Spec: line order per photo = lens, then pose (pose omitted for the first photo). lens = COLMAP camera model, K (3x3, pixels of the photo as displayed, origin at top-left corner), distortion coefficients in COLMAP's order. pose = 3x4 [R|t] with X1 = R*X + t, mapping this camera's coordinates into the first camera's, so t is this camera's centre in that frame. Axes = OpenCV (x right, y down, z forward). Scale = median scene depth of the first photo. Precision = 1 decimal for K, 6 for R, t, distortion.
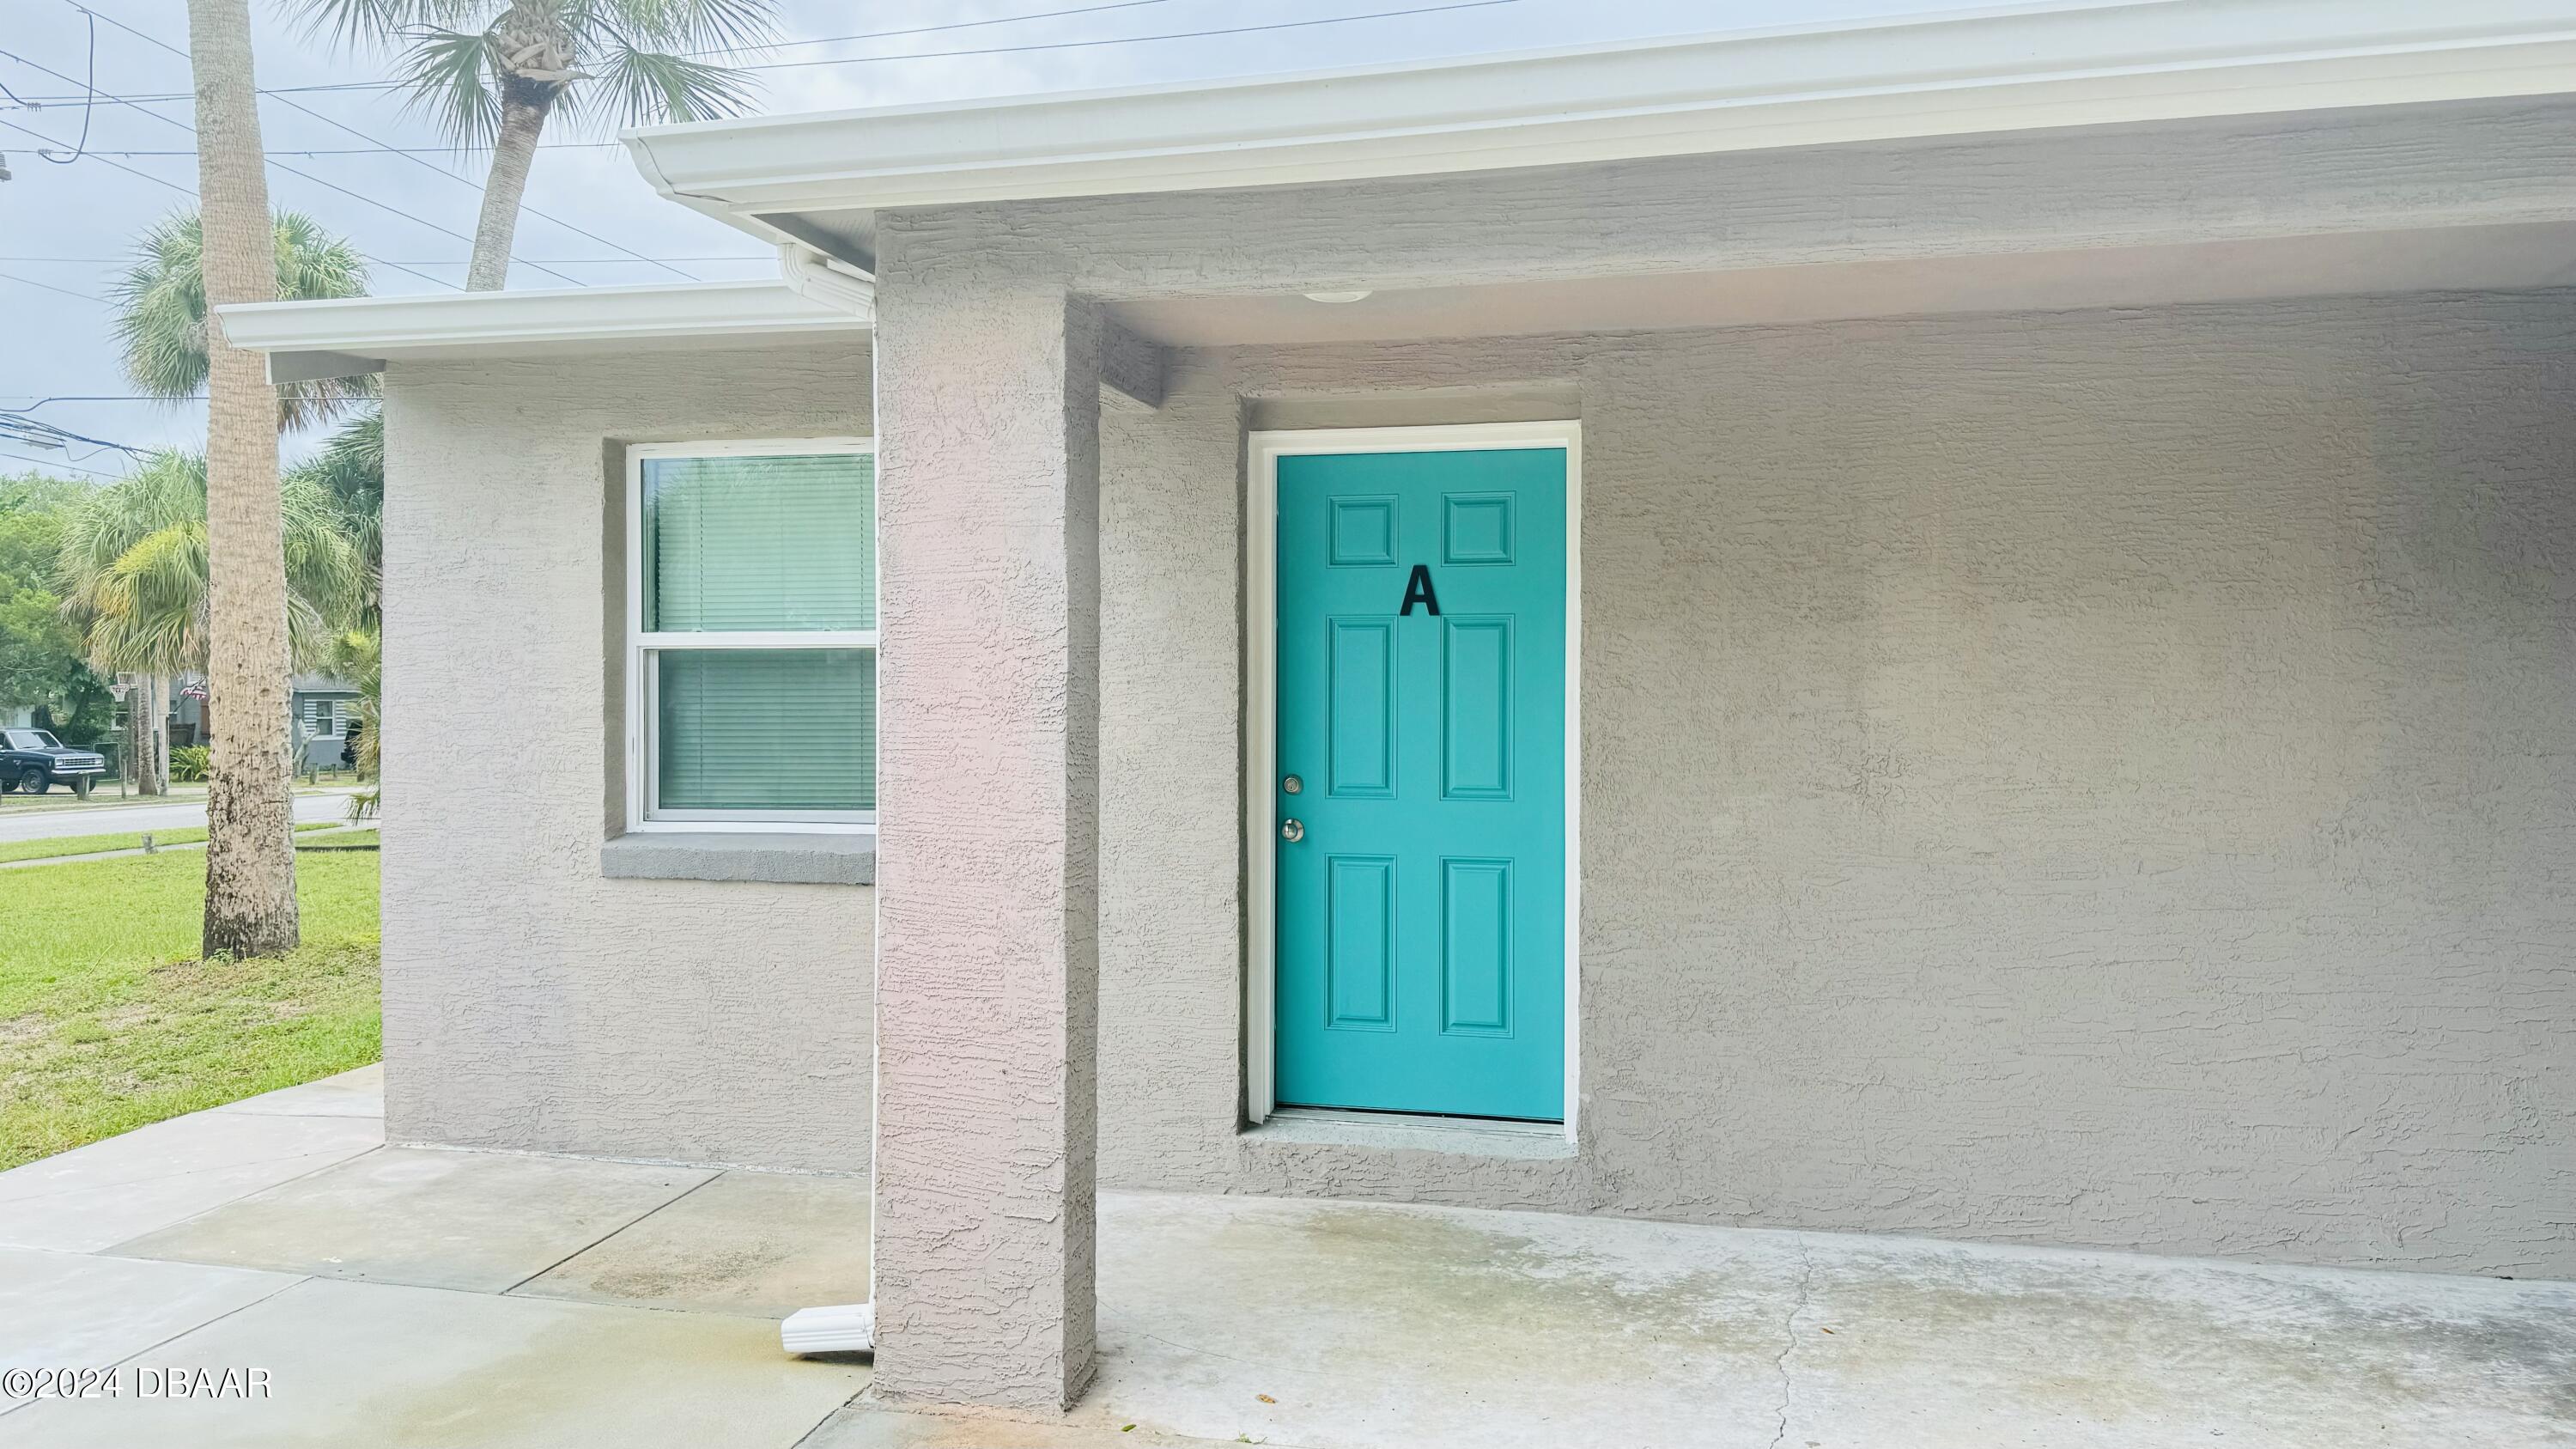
lens RADIAL K [[1776.4, 0, 1337.6], [0, 1776.4, 694.8], [0, 0, 1]] dist [0.048839, -0.049520]
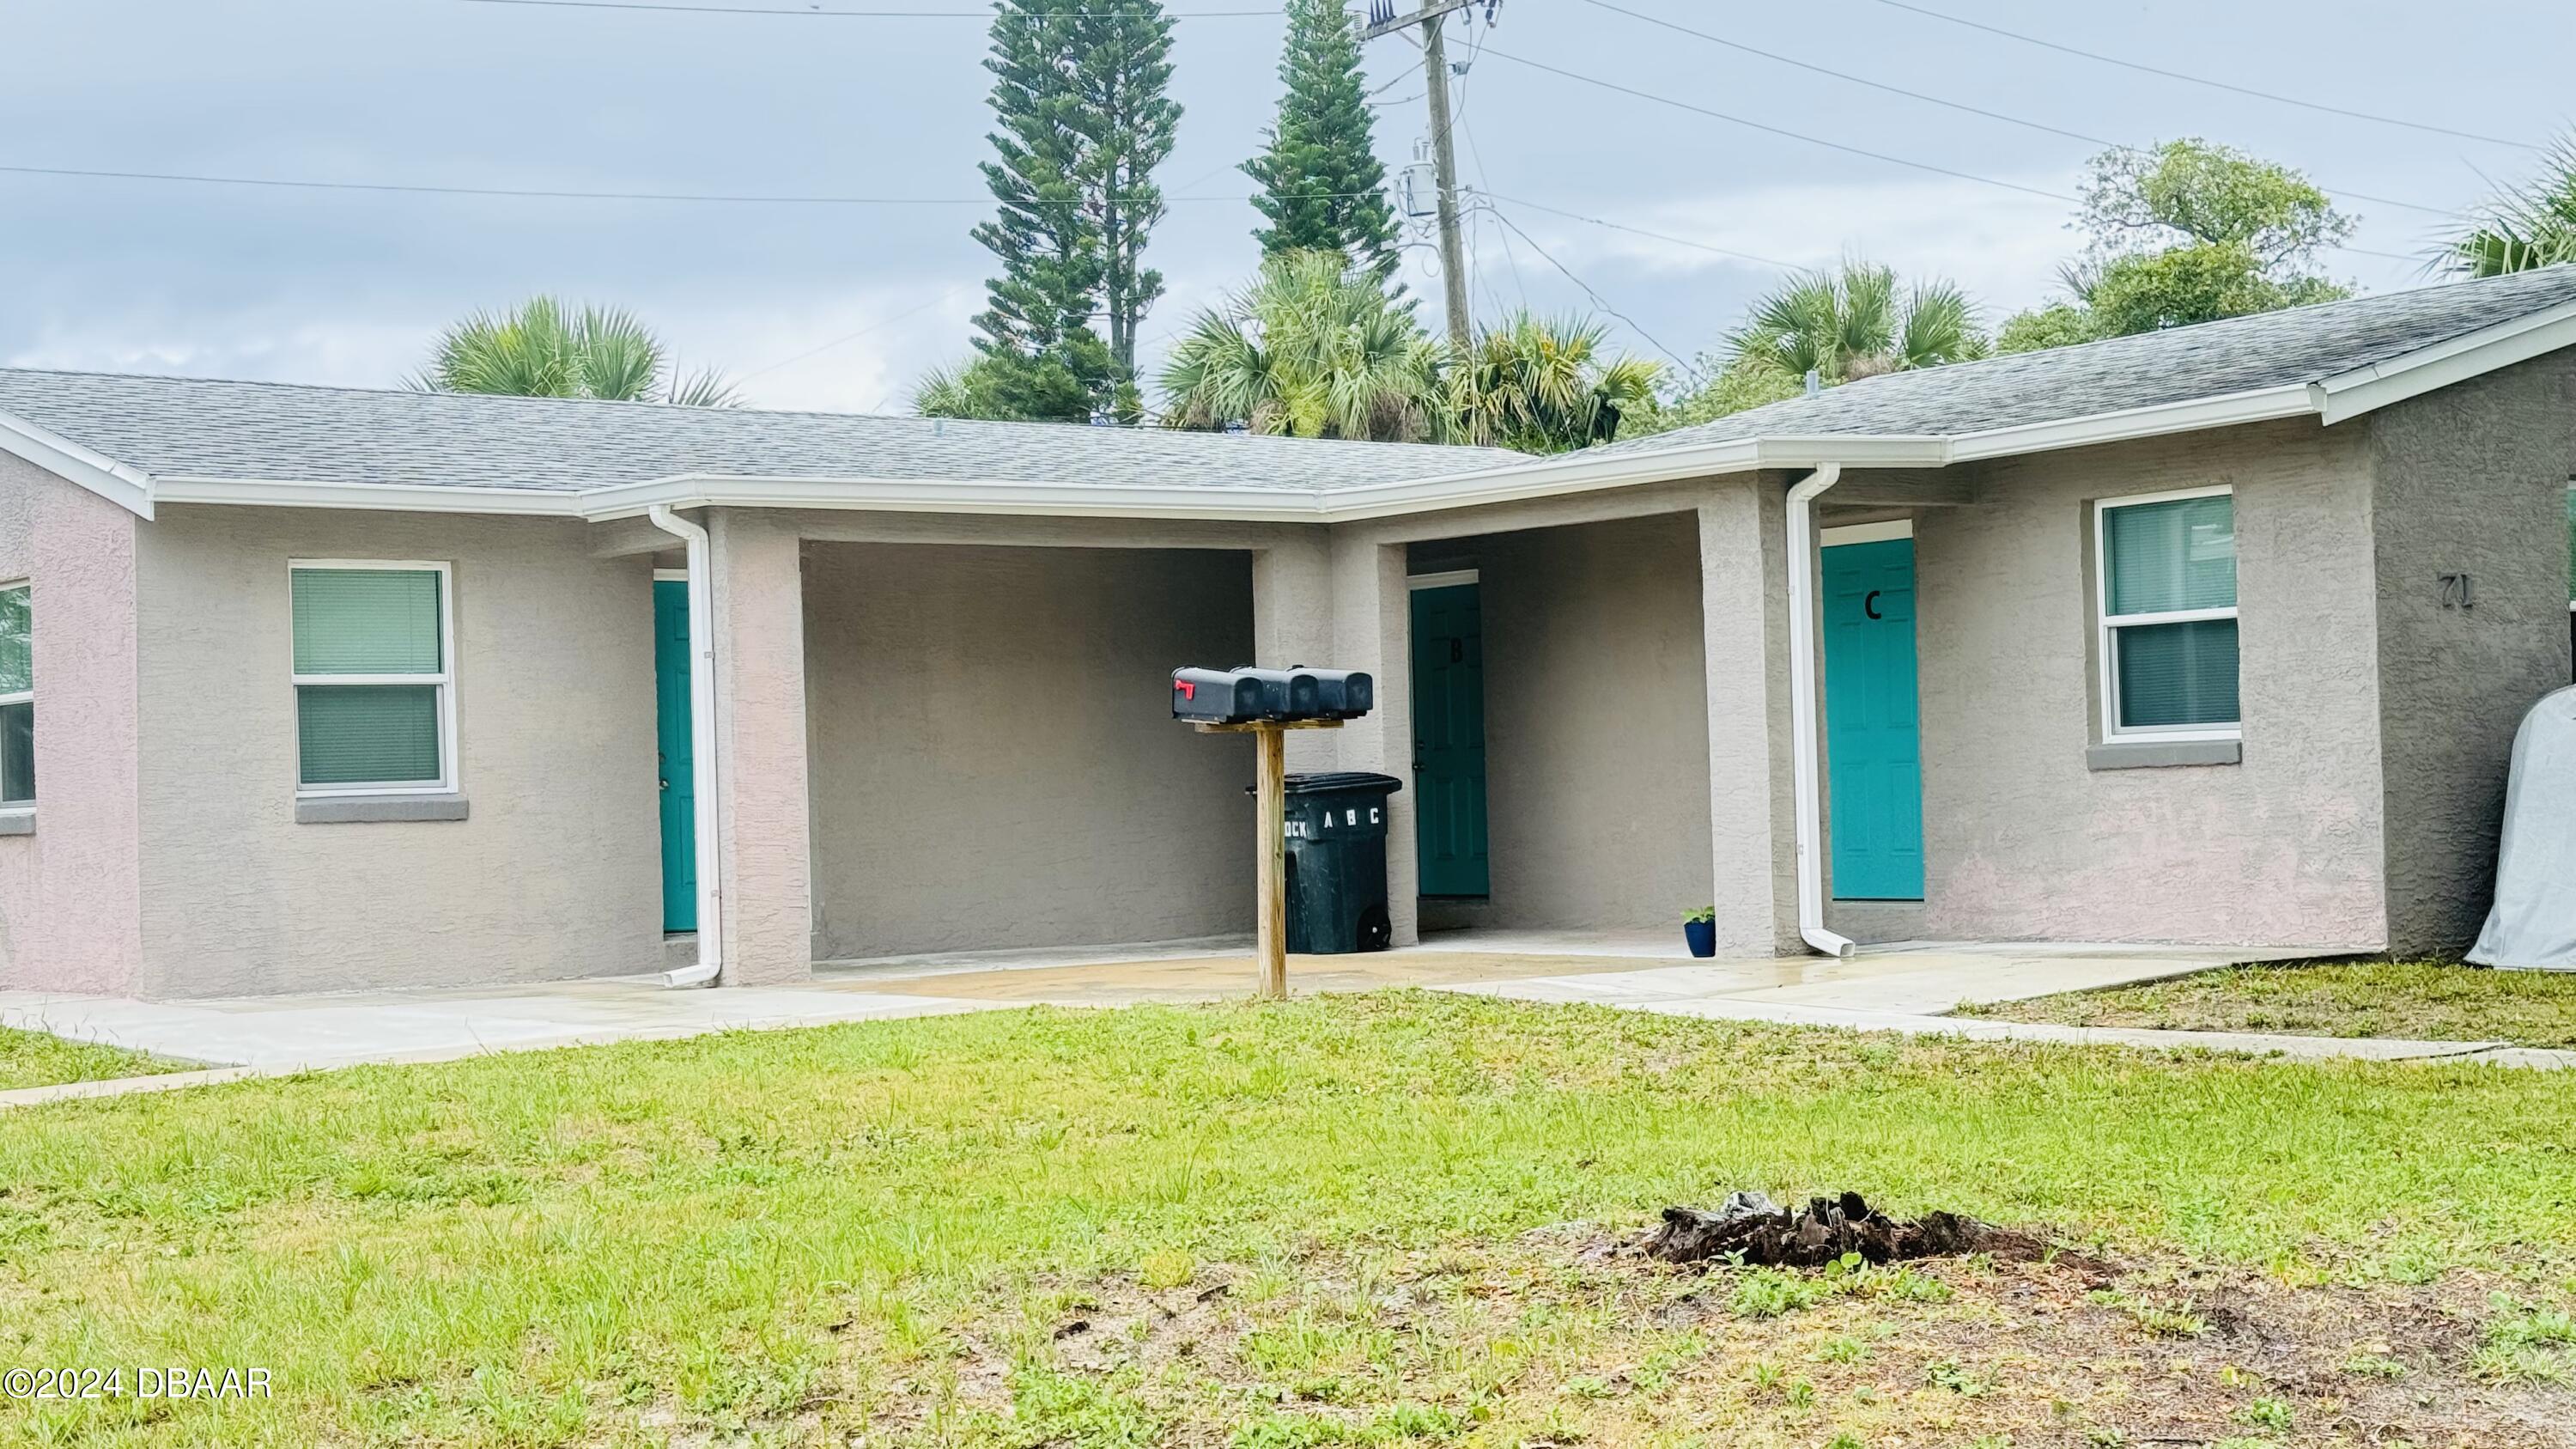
lens RADIAL K [[3549.8, 0, 1278.9], [0, 3549.8, 715.1], [0, 0, 1]] dist [0.043171, 0.000000]
pose [[0.643882, -0.000257, 0.765125, -2.327871], [0.030303, 0.999224, -0.025166, 0.111918], [-0.764525, 0.039390, 0.643390, -1.792213]]
